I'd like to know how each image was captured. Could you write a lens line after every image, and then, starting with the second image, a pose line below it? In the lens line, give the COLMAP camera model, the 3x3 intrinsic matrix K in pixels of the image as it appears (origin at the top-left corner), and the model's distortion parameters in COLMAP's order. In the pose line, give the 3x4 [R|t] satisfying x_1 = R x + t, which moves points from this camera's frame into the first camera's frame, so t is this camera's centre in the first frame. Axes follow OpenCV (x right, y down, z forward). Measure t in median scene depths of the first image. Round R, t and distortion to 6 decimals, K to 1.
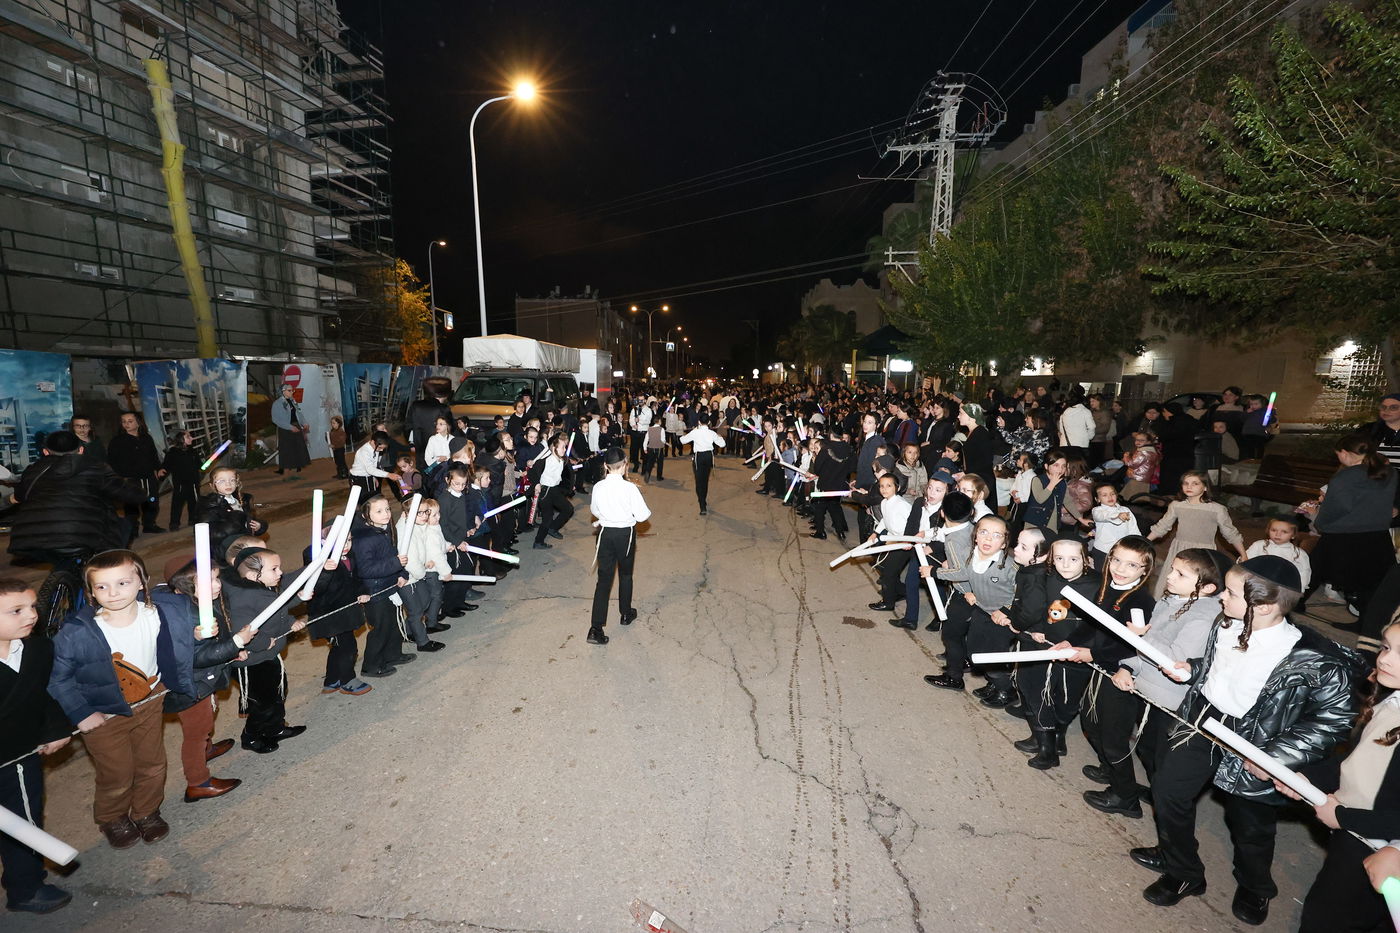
lens RADIAL K [[569.0, 0, 700.0], [0, 569.0, 466.5], [0, 0, 1]] dist [0.001894, -0.000053]
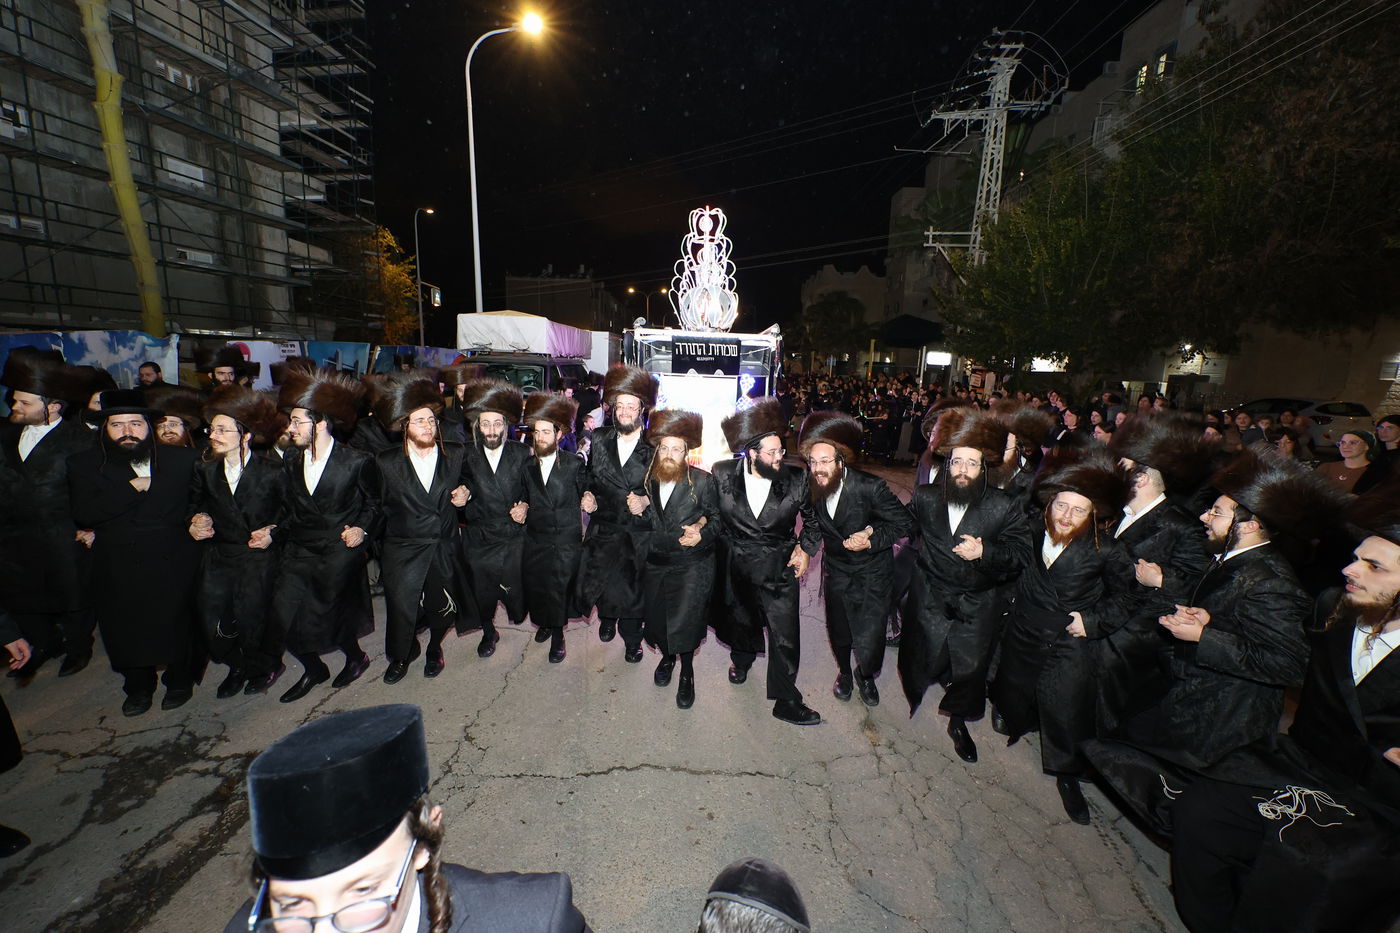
lens RADIAL K [[569.0, 0, 700.0], [0, 569.0, 466.5], [0, 0, 1]] dist [0.001894, -0.000053]
pose [[0.999513, 0.020227, 0.023744, -0.047905], [-0.020806, 0.999486, 0.024392, -0.019571], [-0.023239, -0.024874, 0.999420, 0.098041]]
